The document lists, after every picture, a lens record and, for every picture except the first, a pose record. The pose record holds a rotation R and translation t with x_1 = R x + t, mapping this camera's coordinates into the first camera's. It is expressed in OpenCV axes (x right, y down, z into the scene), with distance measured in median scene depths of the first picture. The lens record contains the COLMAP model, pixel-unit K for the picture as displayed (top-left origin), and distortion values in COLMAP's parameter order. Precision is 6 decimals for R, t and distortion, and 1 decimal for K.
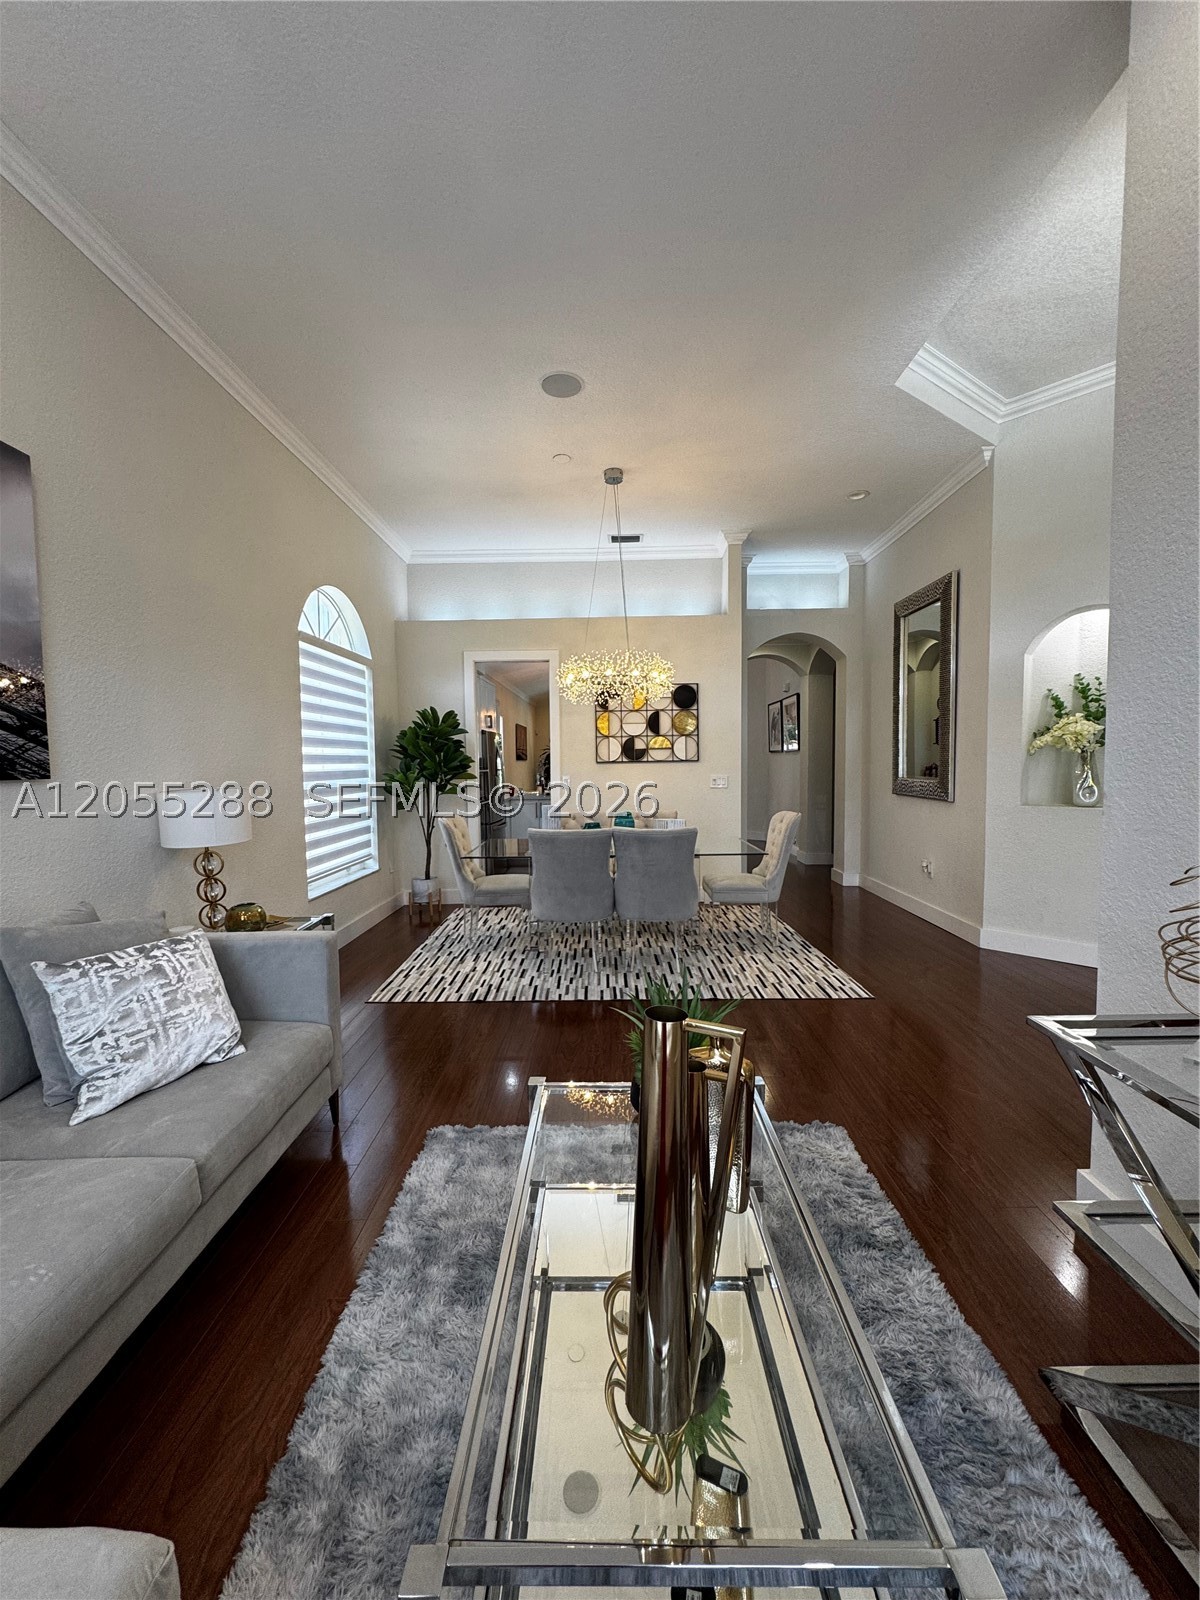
lens RADIAL K [[641.6, 0, 599.6], [0, 641.6, 802.6], [0, 0, 1]] dist [-0.004517, 0.001779]
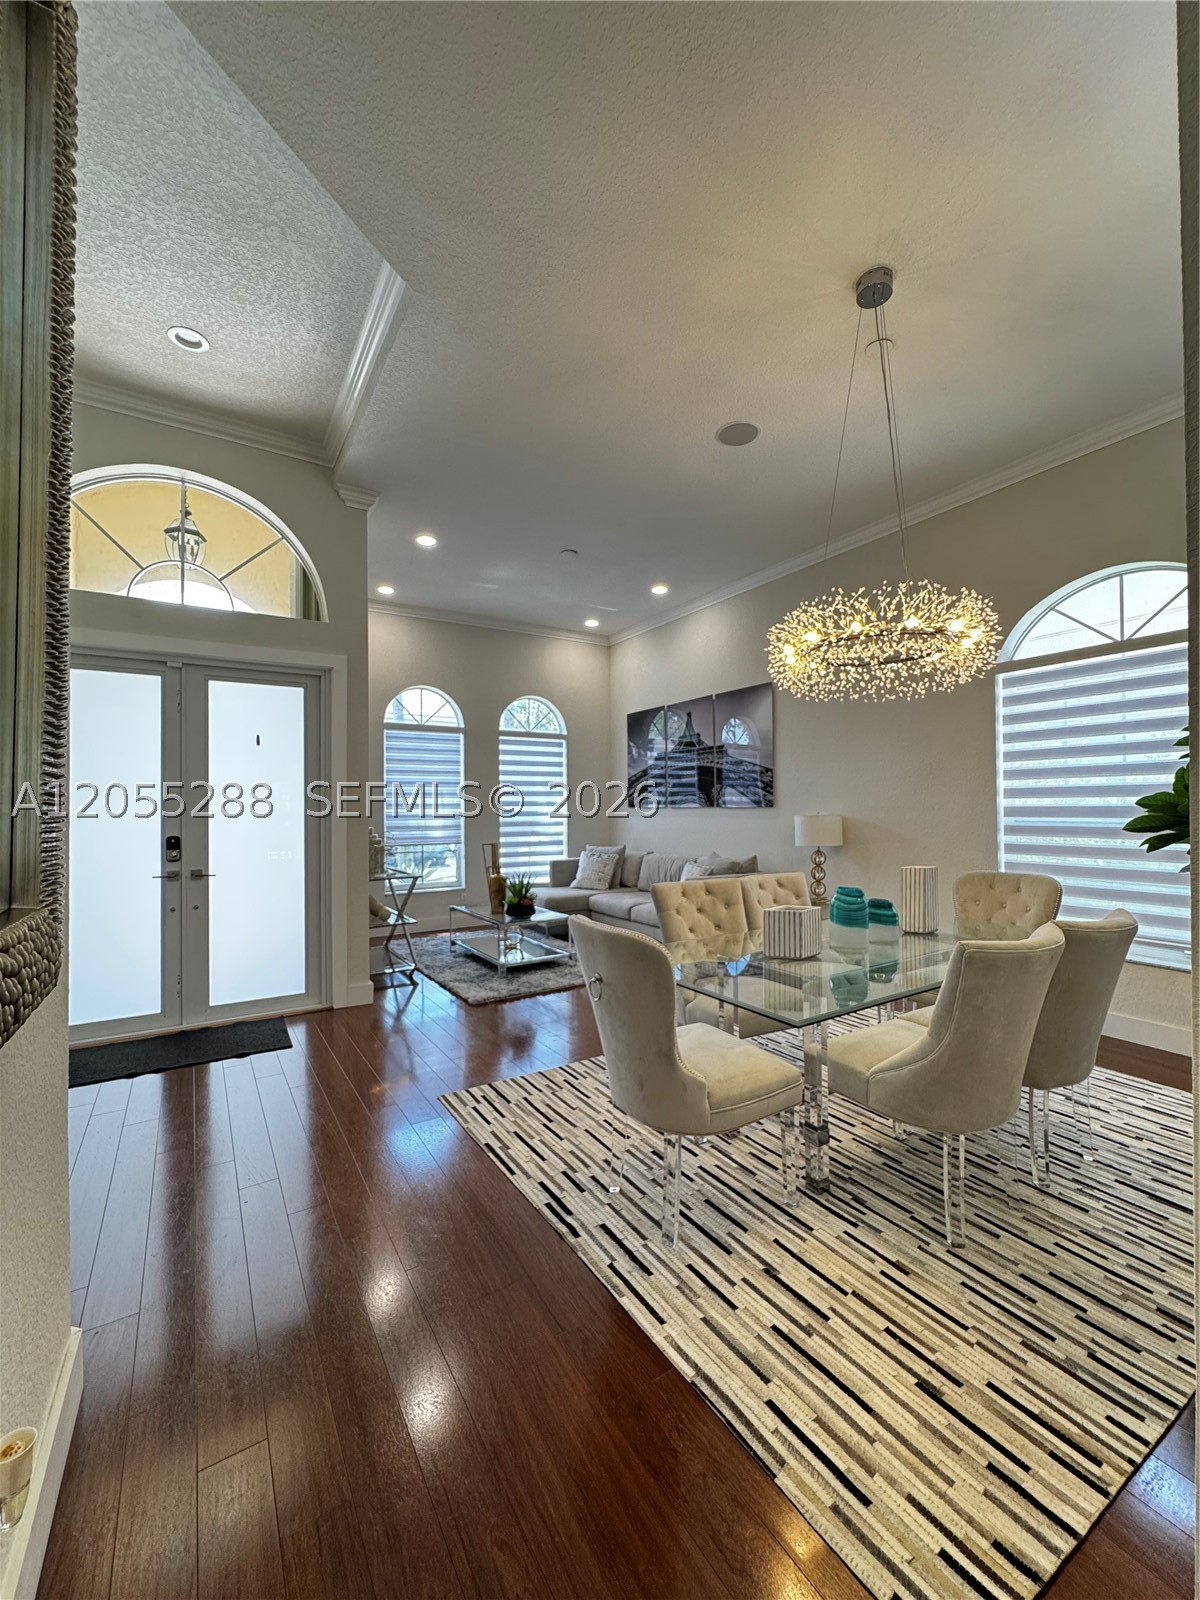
lens RADIAL K [[641.6, 0, 604.5], [0, 641.6, 799.9], [0, 0, 1]] dist [-0.004517, 0.001779]
pose [[-0.835220, 0.011803, -0.549789, 0.545259], [-0.017446, 0.998698, 0.047943, -0.088868], [0.549639, 0.049634, -0.833927, 1.393252]]
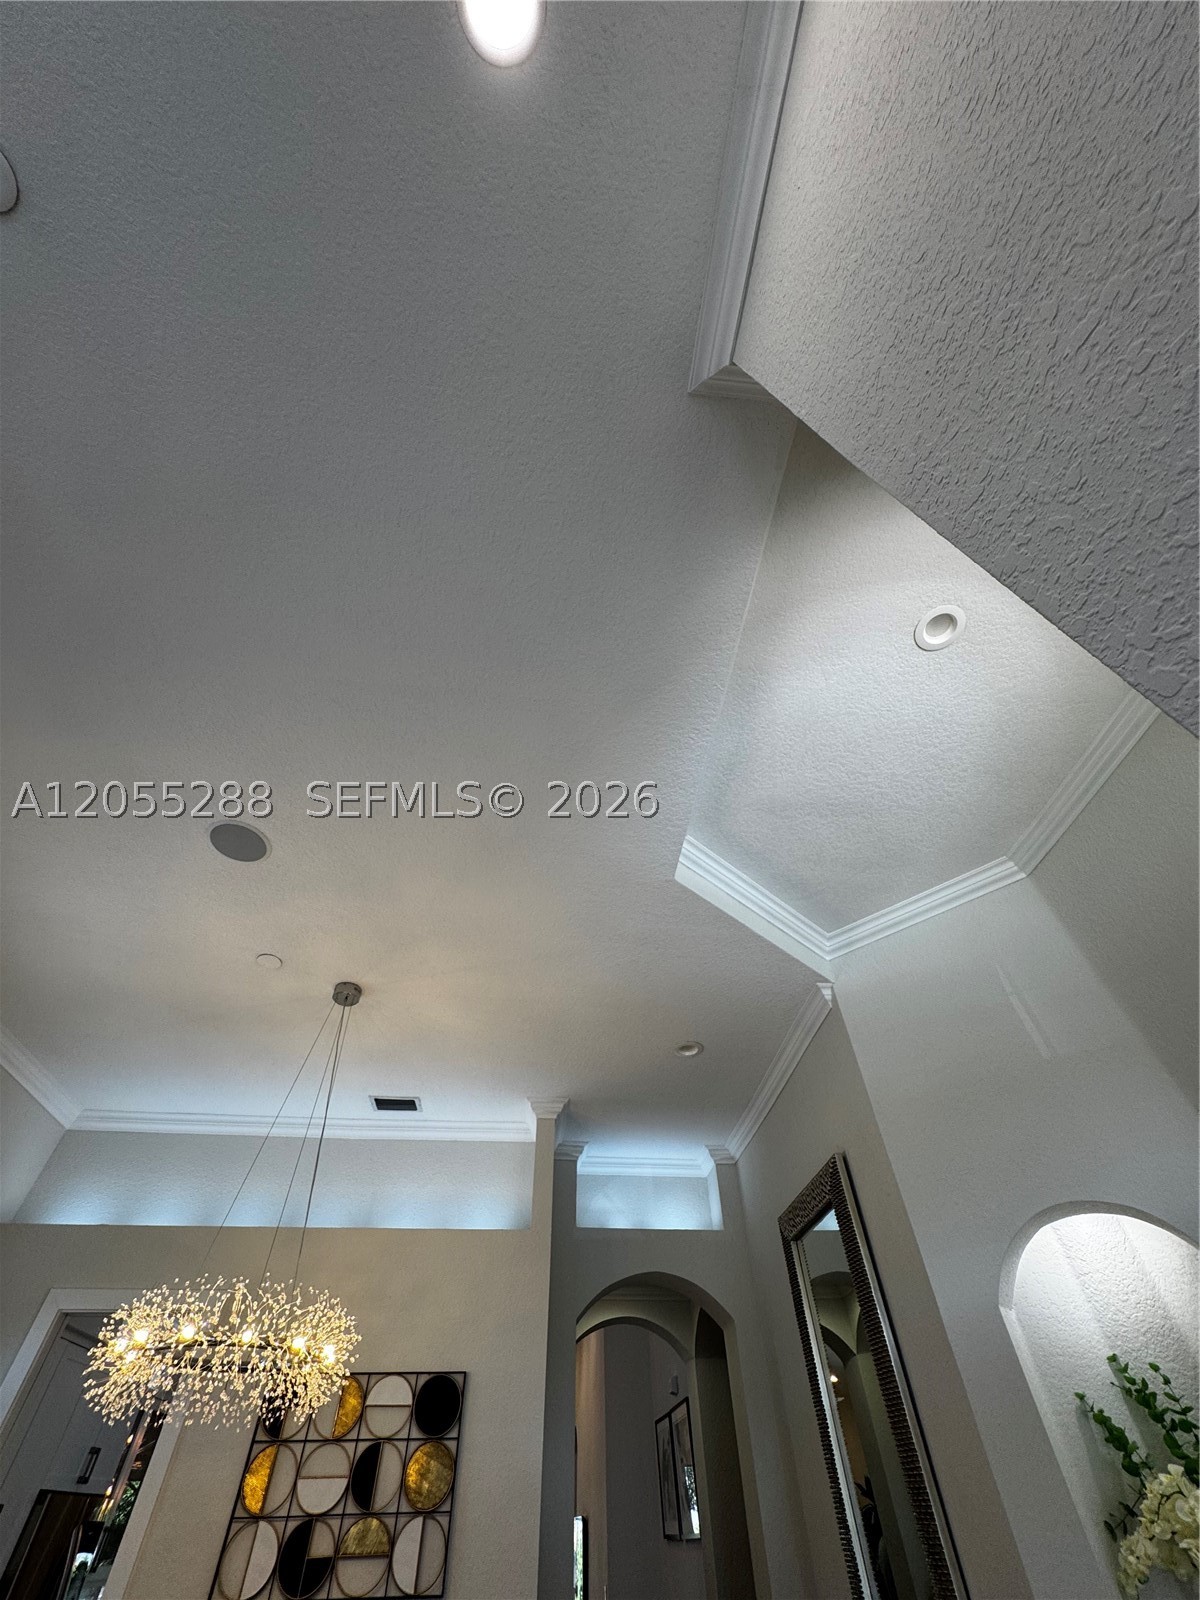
lens RADIAL K [[641.6, 0, 600.8], [0, 641.6, 799.1], [0, 0, 1]] dist [-0.004517, 0.001779]
pose [[0.991968, 0.093295, 0.085418, 0.231009], [0.011259, 0.607482, -0.794254, -0.062801], [-0.125990, 0.788836, 0.601552, 0.358392]]
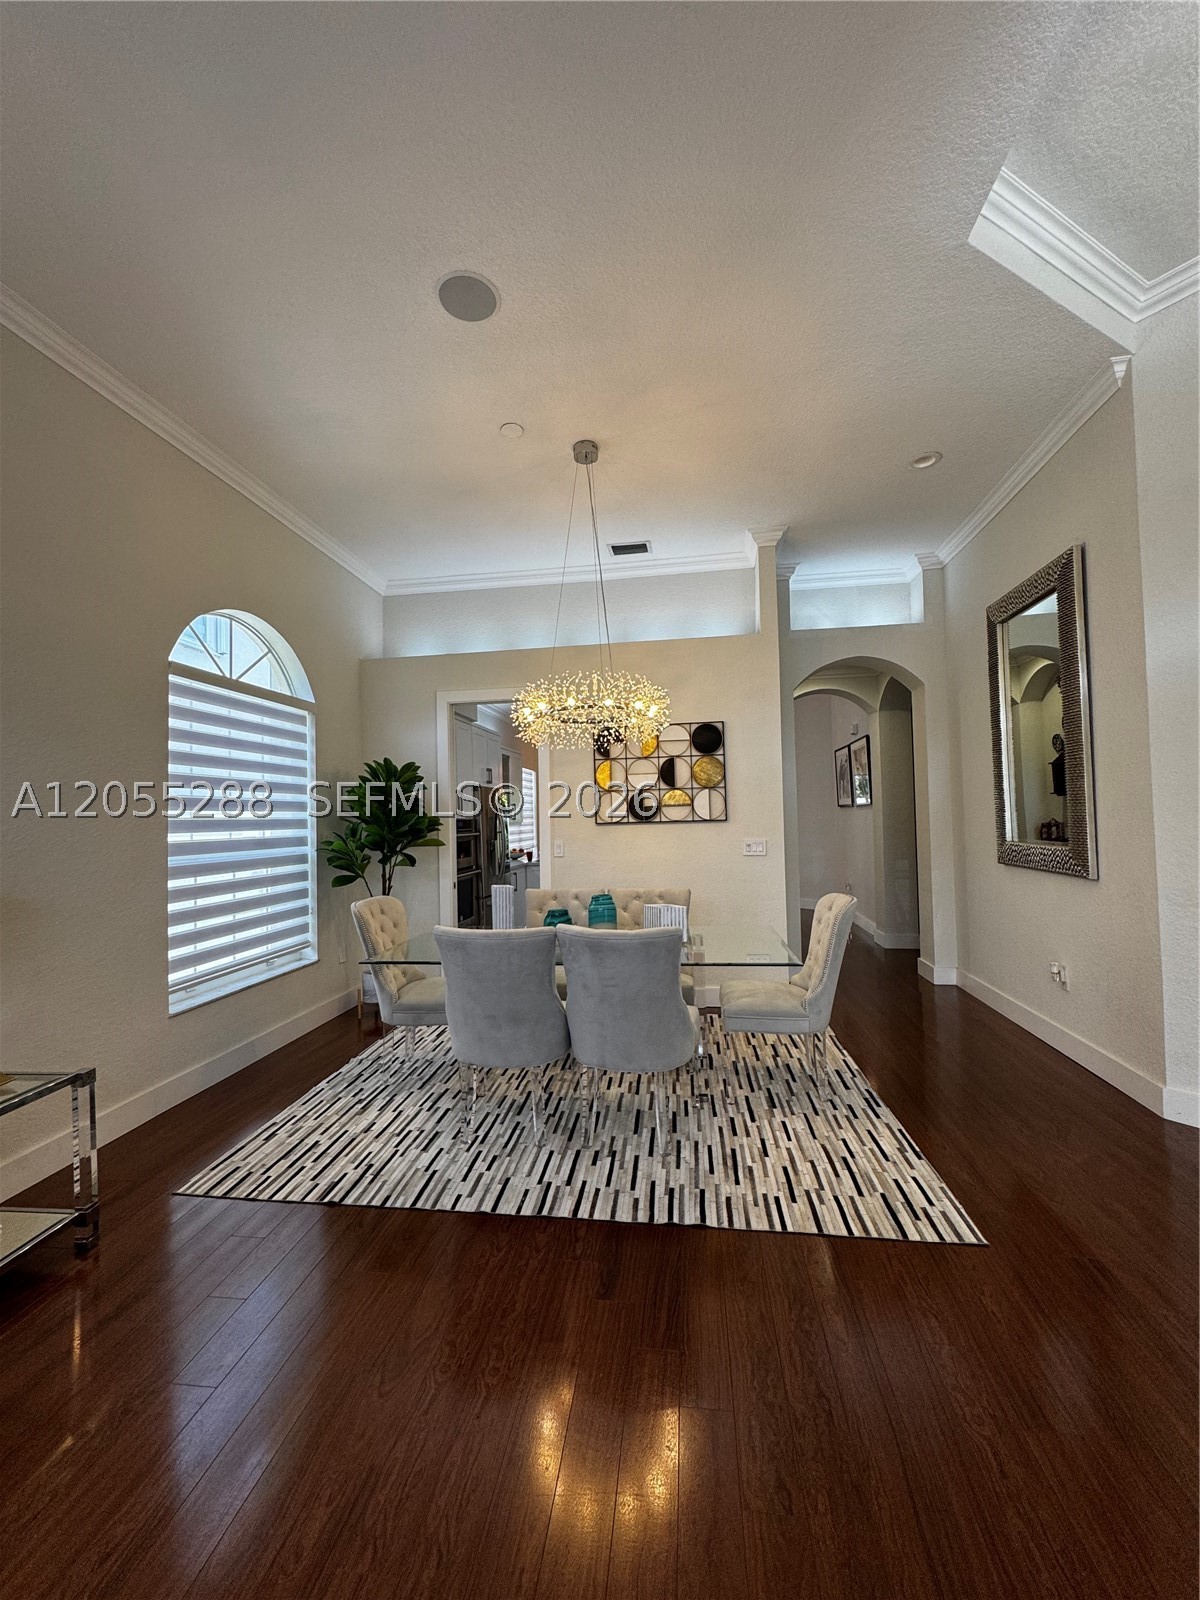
lens RADIAL K [[641.6, 0, 599.8], [0, 641.6, 800.8], [0, 0, 1]] dist [-0.004517, 0.001779]
pose [[0.992335, -0.013958, -0.122784, 0.129906], [0.003025, 0.996046, -0.088784, -0.027379], [0.123538, 0.087732, 0.988454, 0.289277]]
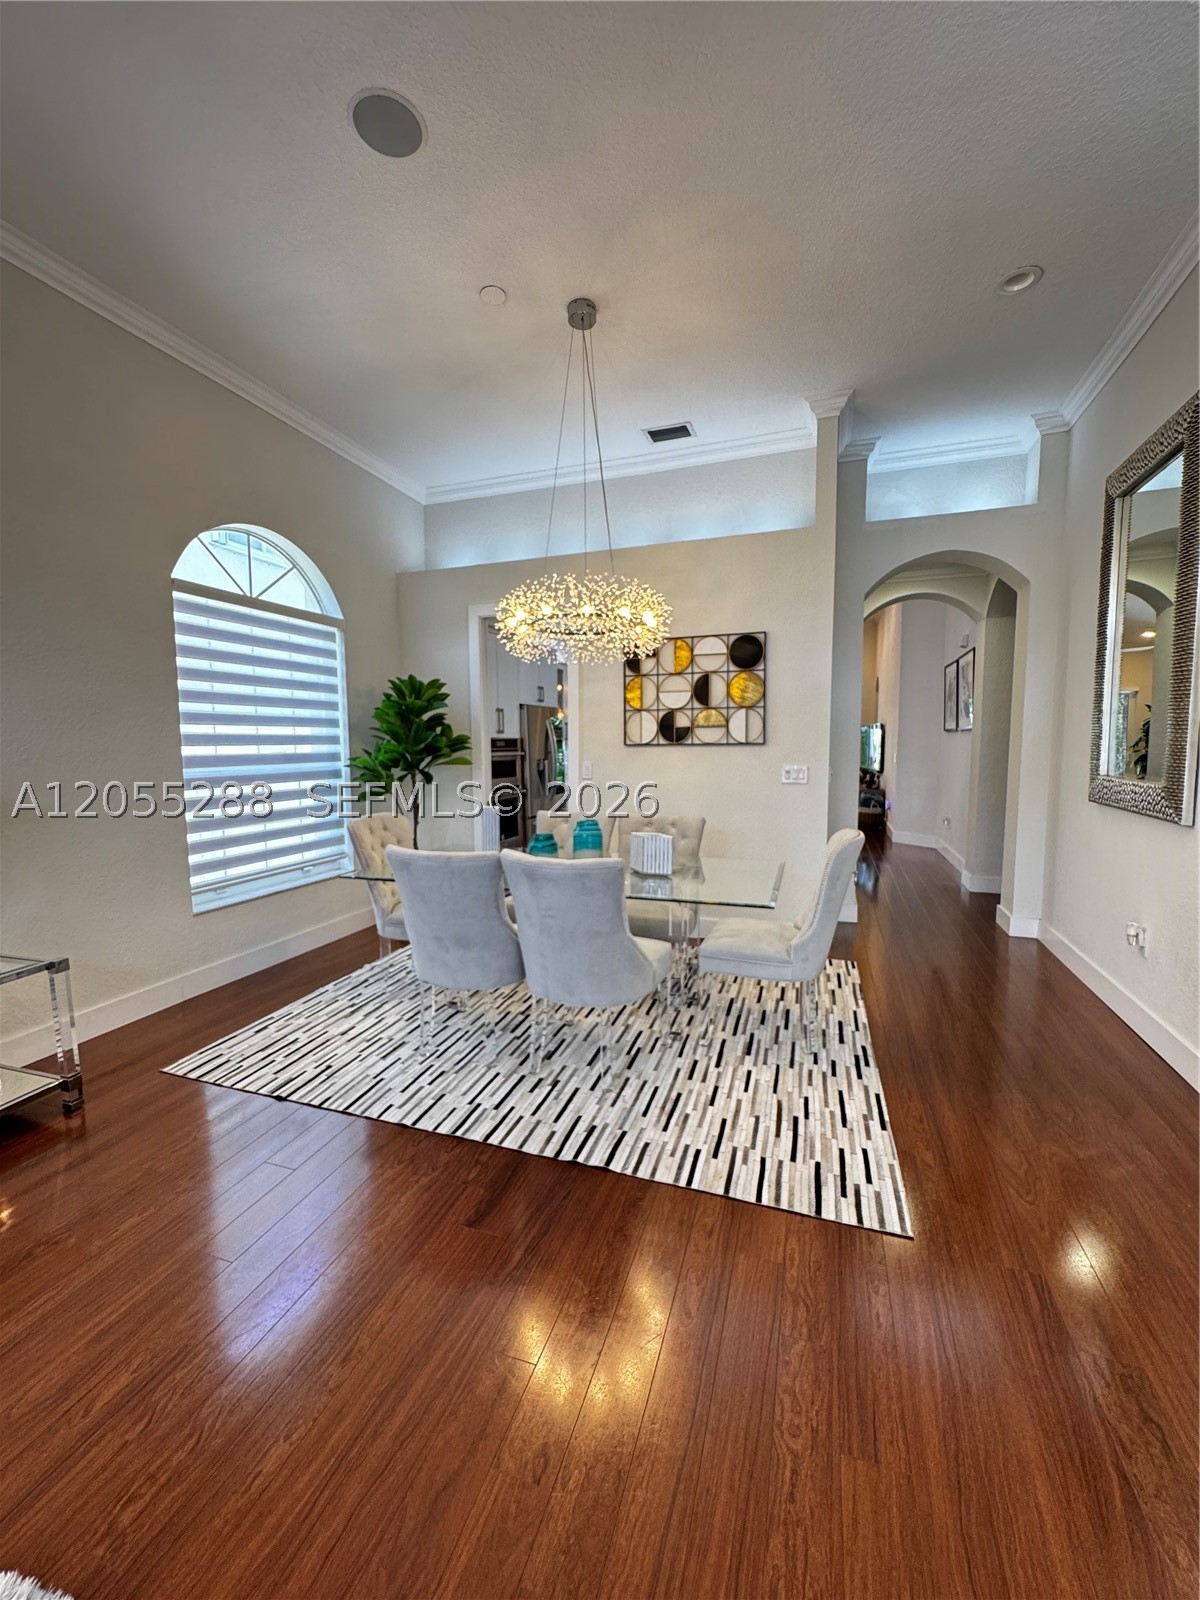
lens RADIAL K [[641.6, 0, 600.6], [0, 641.6, 802.7], [0, 0, 1]] dist [-0.004517, 0.001779]
pose [[0.950631, 0.035225, -0.308316, 0.268379], [-0.024808, 0.998983, 0.037642, -0.030608], [0.309329, -0.028135, 0.950539, 0.371453]]
